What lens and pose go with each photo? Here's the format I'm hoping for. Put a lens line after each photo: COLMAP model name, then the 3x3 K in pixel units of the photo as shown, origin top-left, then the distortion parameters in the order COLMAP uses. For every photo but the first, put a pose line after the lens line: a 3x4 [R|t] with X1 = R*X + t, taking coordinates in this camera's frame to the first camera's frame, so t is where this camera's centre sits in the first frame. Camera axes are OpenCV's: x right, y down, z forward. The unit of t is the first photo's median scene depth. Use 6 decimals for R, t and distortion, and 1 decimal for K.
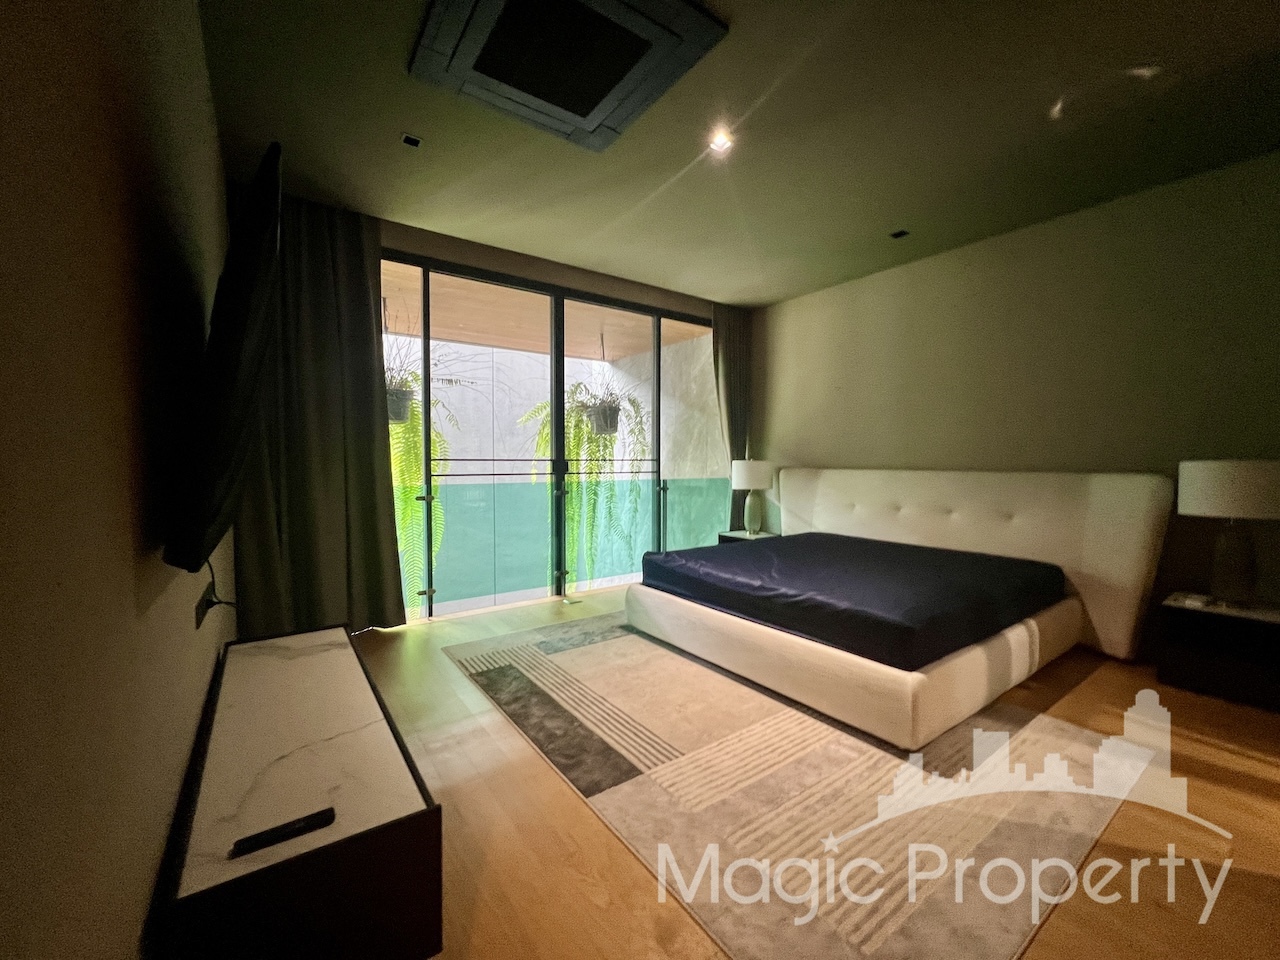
lens RADIAL K [[516.4, 0, 632.8], [0, 516.4, 479.4], [0, 0, 1]] dist [0.003299, 0.001264]
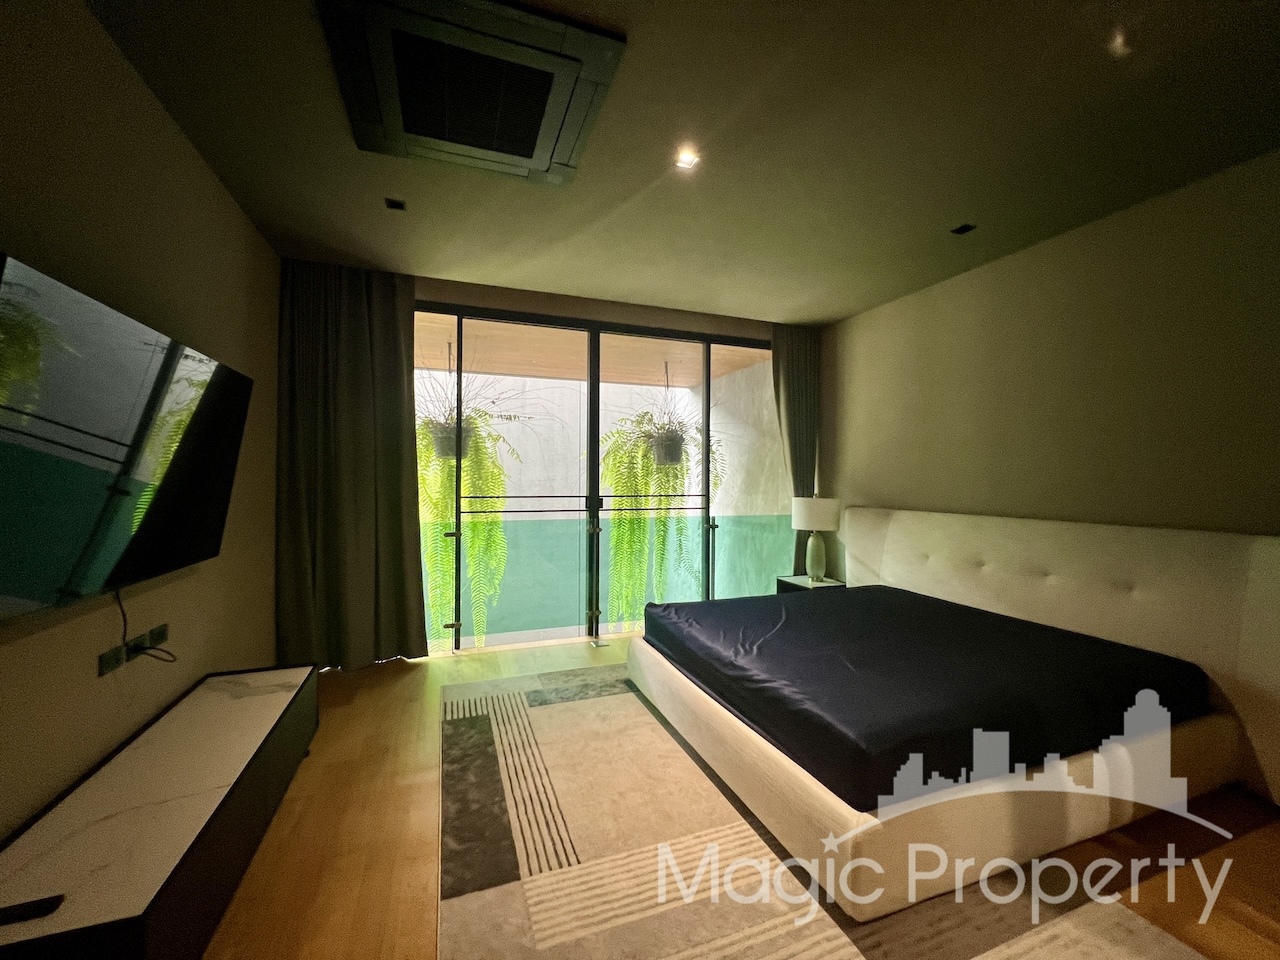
lens RADIAL K [[516.4, 0, 640.2], [0, 516.4, 478.0], [0, 0, 1]] dist [0.003299, 0.001264]
pose [[0.964393, 0.004018, -0.264443, 0.234276], [-0.013707, 0.999300, -0.034804, -0.045852], [0.264118, 0.037189, 0.963773, 0.092981]]
